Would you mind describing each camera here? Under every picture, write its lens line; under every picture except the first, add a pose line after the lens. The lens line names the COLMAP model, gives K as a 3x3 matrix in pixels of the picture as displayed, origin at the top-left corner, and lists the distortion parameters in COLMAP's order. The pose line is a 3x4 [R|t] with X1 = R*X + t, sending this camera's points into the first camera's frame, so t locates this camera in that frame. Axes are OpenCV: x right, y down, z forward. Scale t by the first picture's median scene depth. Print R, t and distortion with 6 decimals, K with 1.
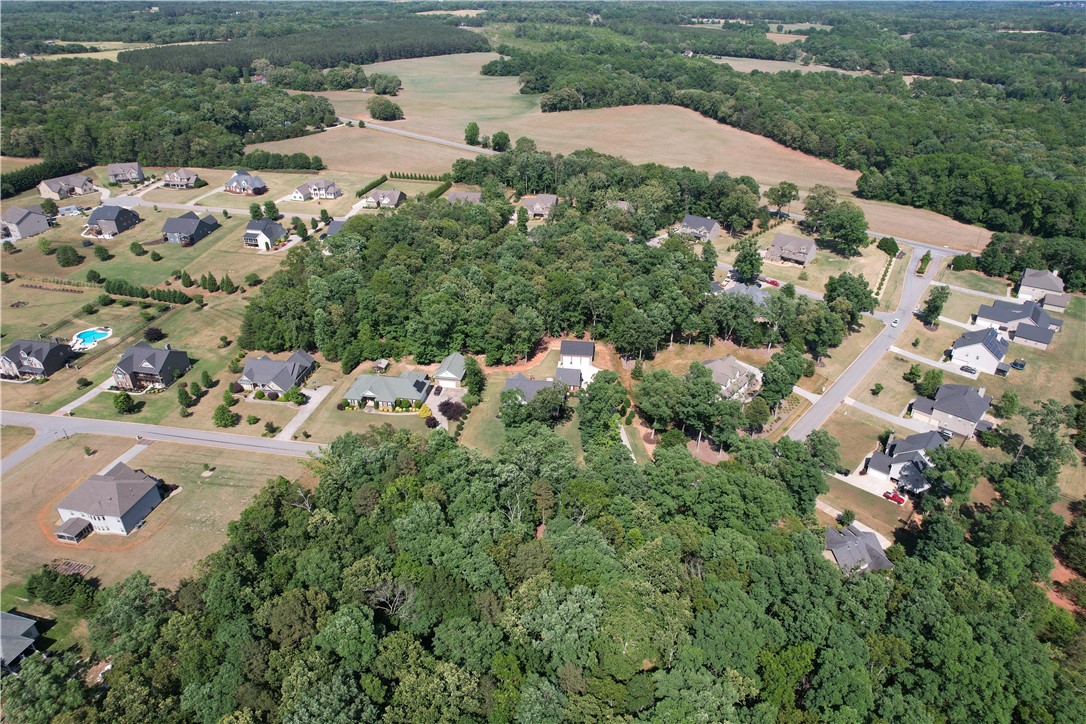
lens RADIAL K [[690.7, 0, 547.9], [0, 690.7, 357.7], [0, 0, 1]] dist [-0.079282, 0.063889]
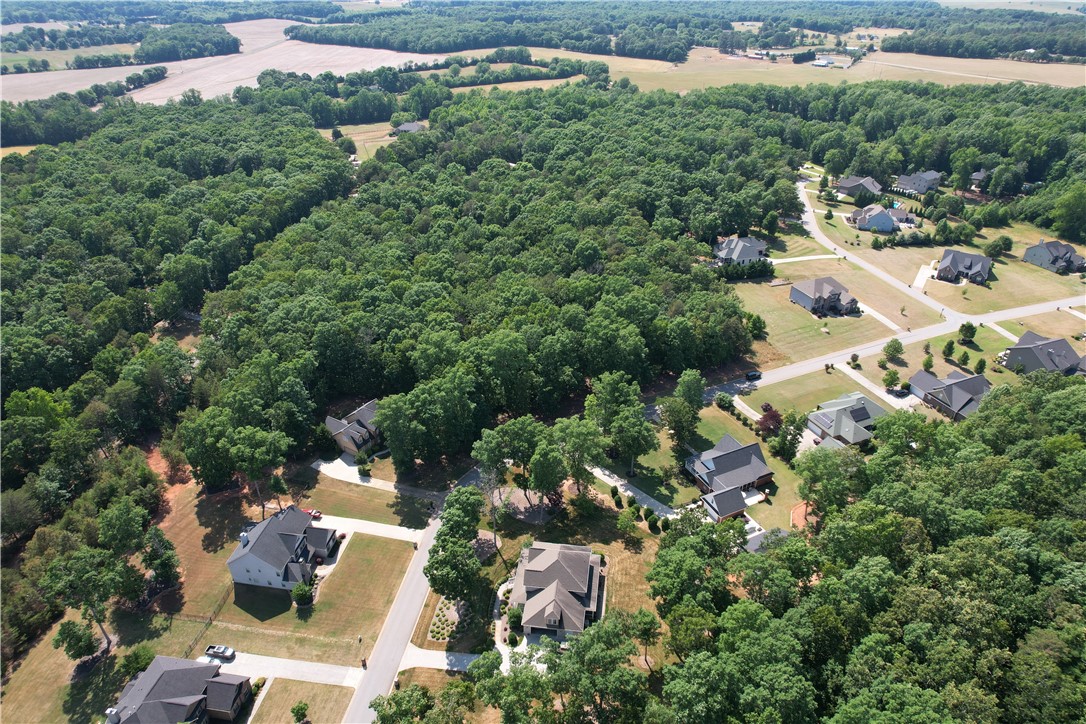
lens RADIAL K [[690.7, 0, 547.9], [0, 690.7, 357.7], [0, 0, 1]] dist [-0.079282, 0.063889]
pose [[-0.839130, 0.269900, -0.472245, 0.520643], [-0.271892, 0.543825, 0.793933, -0.617834], [0.471101, 0.794612, -0.382956, 1.121231]]
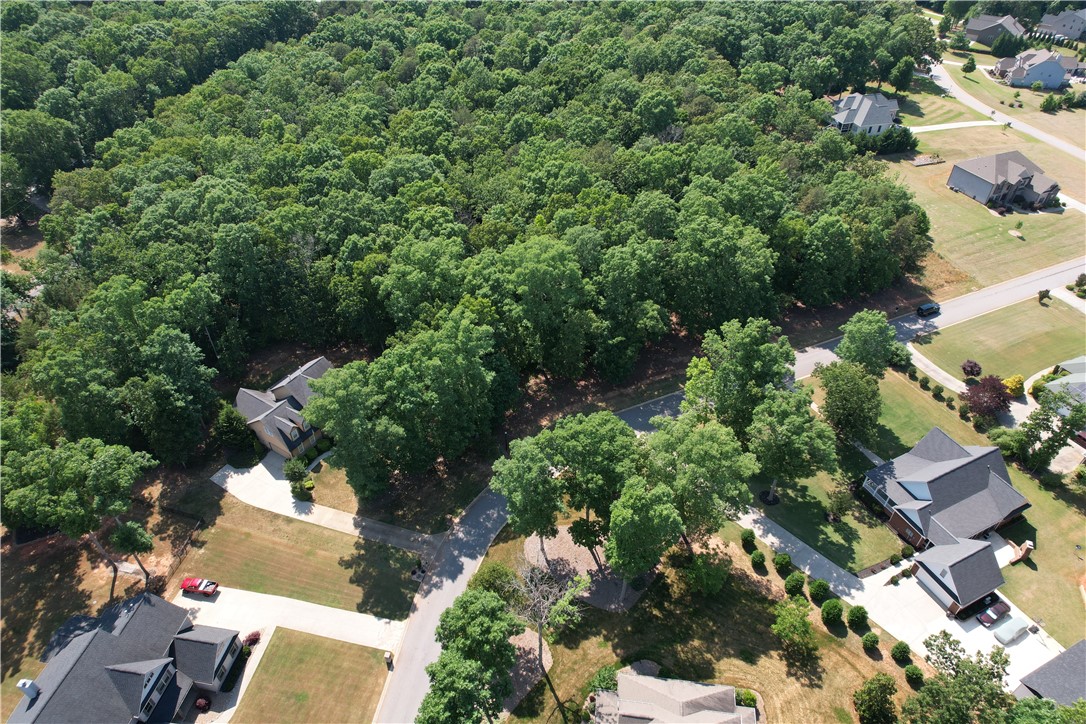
lens RADIAL K [[690.7, 0, 547.9], [0, 690.7, 357.7], [0, 0, 1]] dist [-0.079282, 0.063889]
pose [[-0.840605, 0.342018, -0.420009, 0.372730], [-0.271544, 0.404843, 0.873136, -0.314218], [0.468666, 0.848013, -0.247440, 0.921962]]
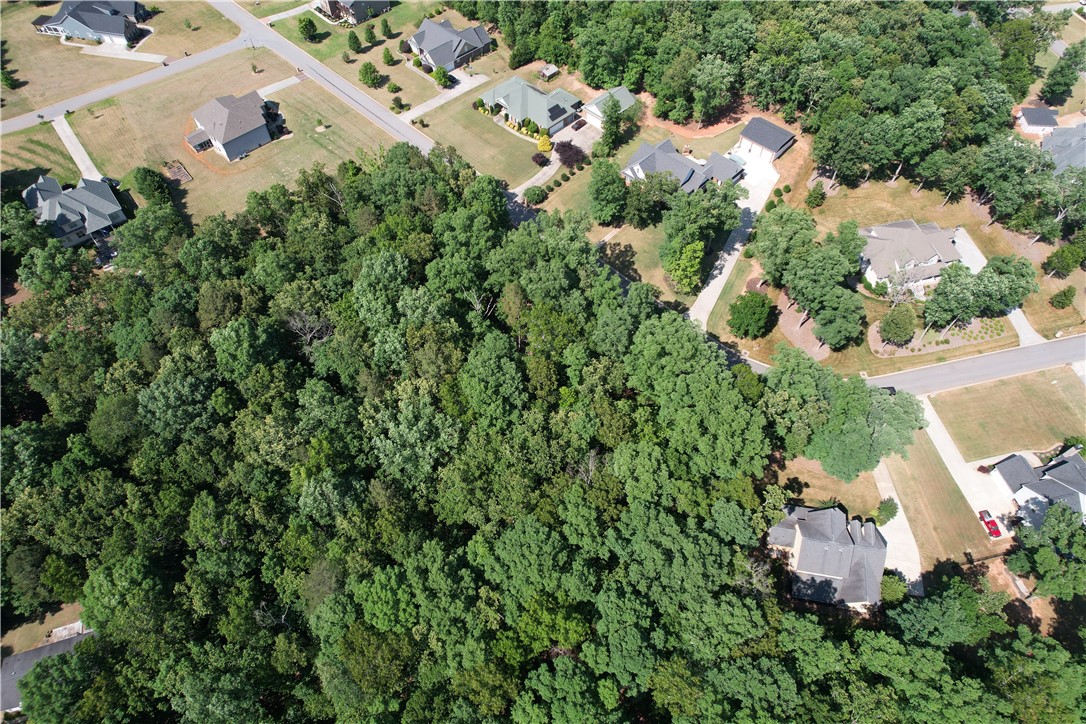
lens RADIAL K [[690.7, 0, 547.9], [0, 690.7, 357.7], [0, 0, 1]] dist [-0.079282, 0.063889]
pose [[0.809081, 0.478127, -0.341733, 0.249160], [-0.284180, 0.827269, 0.484632, -0.119261], [0.514421, -0.294993, 0.805202, 0.215059]]
